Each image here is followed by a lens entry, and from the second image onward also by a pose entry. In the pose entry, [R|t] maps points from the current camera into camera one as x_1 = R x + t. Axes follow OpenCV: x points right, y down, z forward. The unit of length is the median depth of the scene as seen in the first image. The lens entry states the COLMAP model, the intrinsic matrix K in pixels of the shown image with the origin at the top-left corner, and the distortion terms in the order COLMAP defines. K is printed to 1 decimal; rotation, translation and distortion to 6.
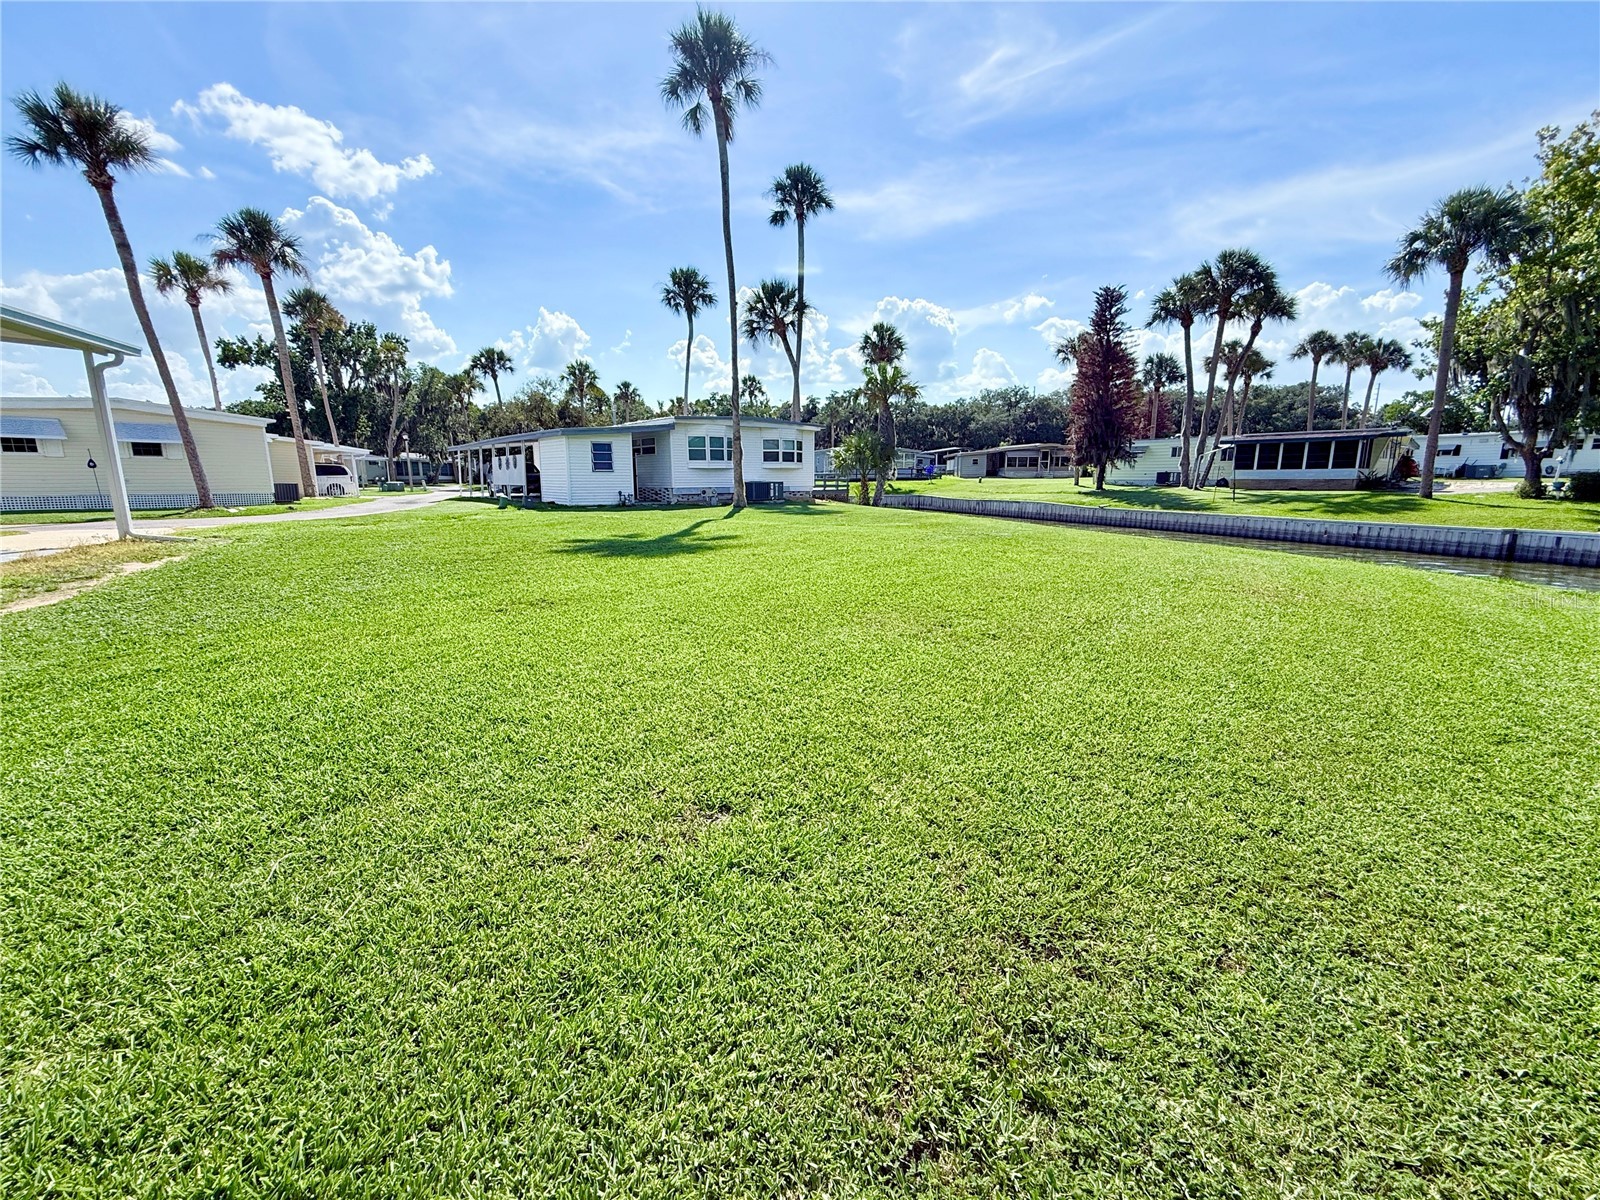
lens RADIAL K [[641.9, 0, 796.5], [0, 641.9, 611.7], [0, 0, 1]] dist [-0.000964, 0.000071]
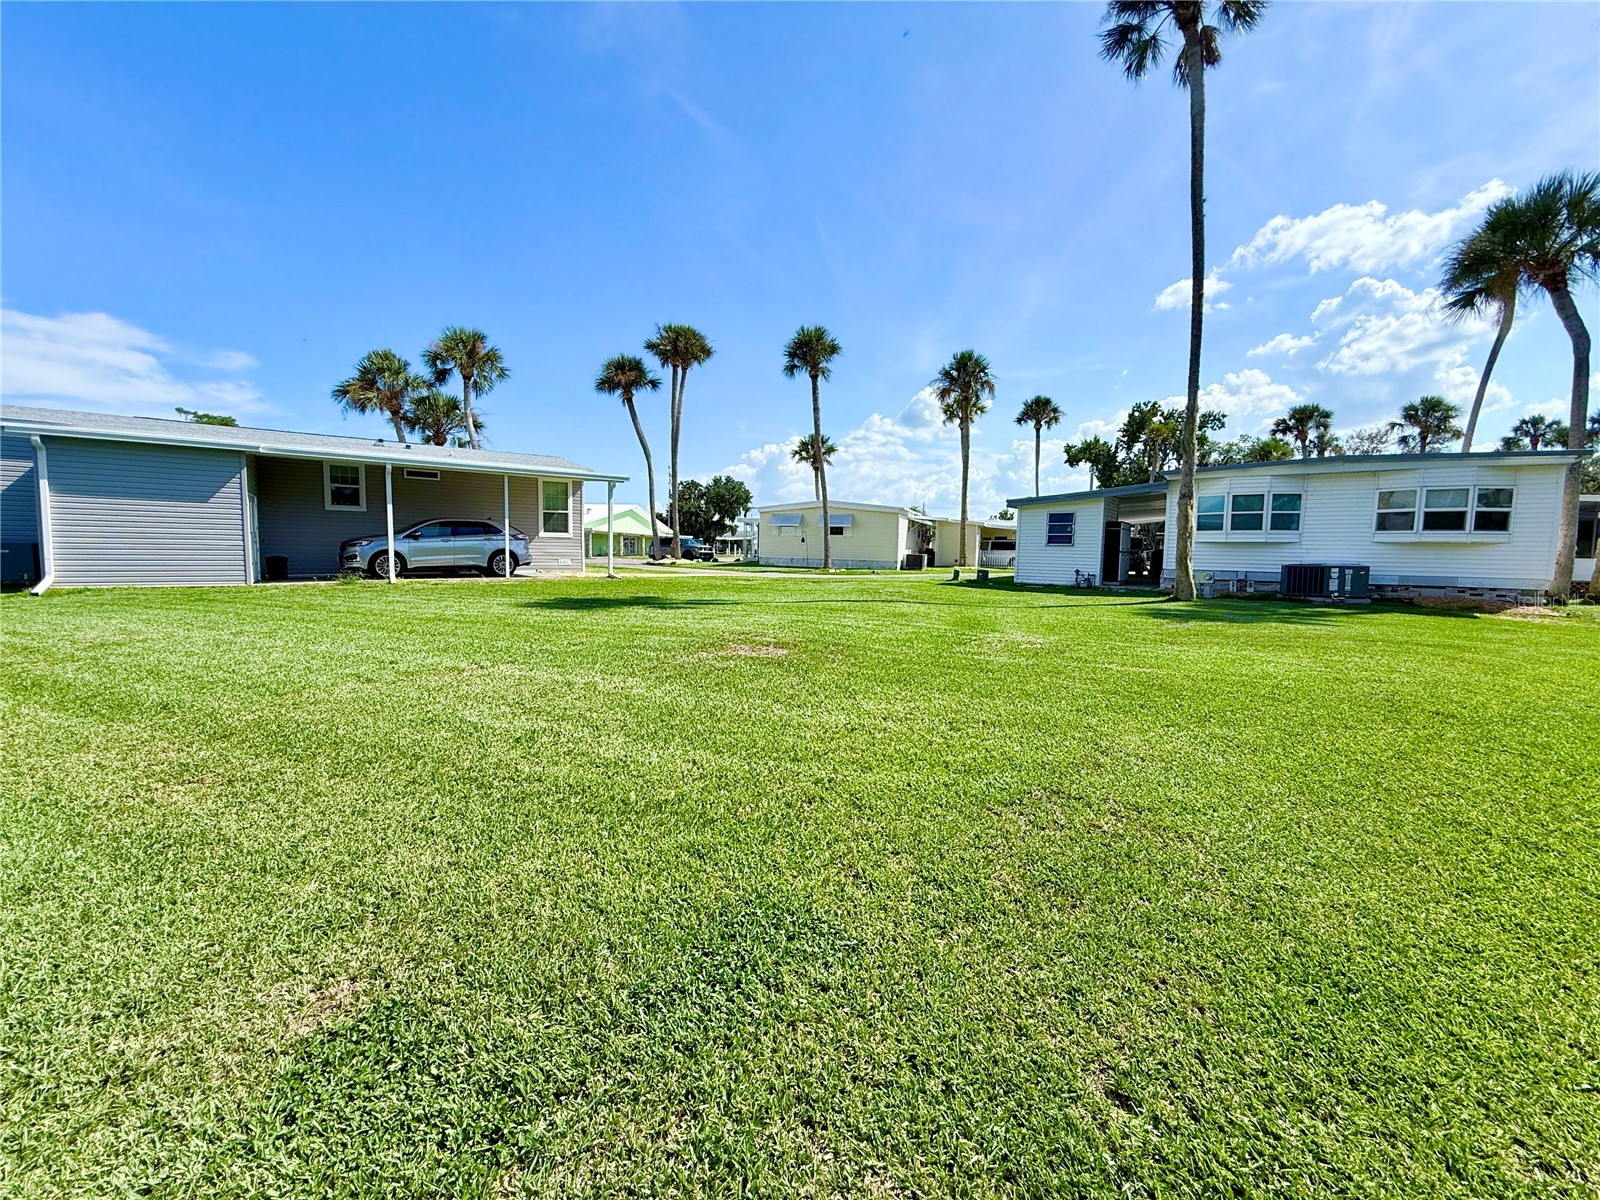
lens RADIAL K [[638.3, 0, 800.0], [0, 638.3, 600.0], [0, 0, 1]] dist [-0.002135, -0.000293]
pose [[0.264919, 0.083810, -0.960622, 0.340784], [-0.213878, 0.976509, 0.026213, -0.078780], [0.940252, 0.198512, 0.276621, 0.371764]]
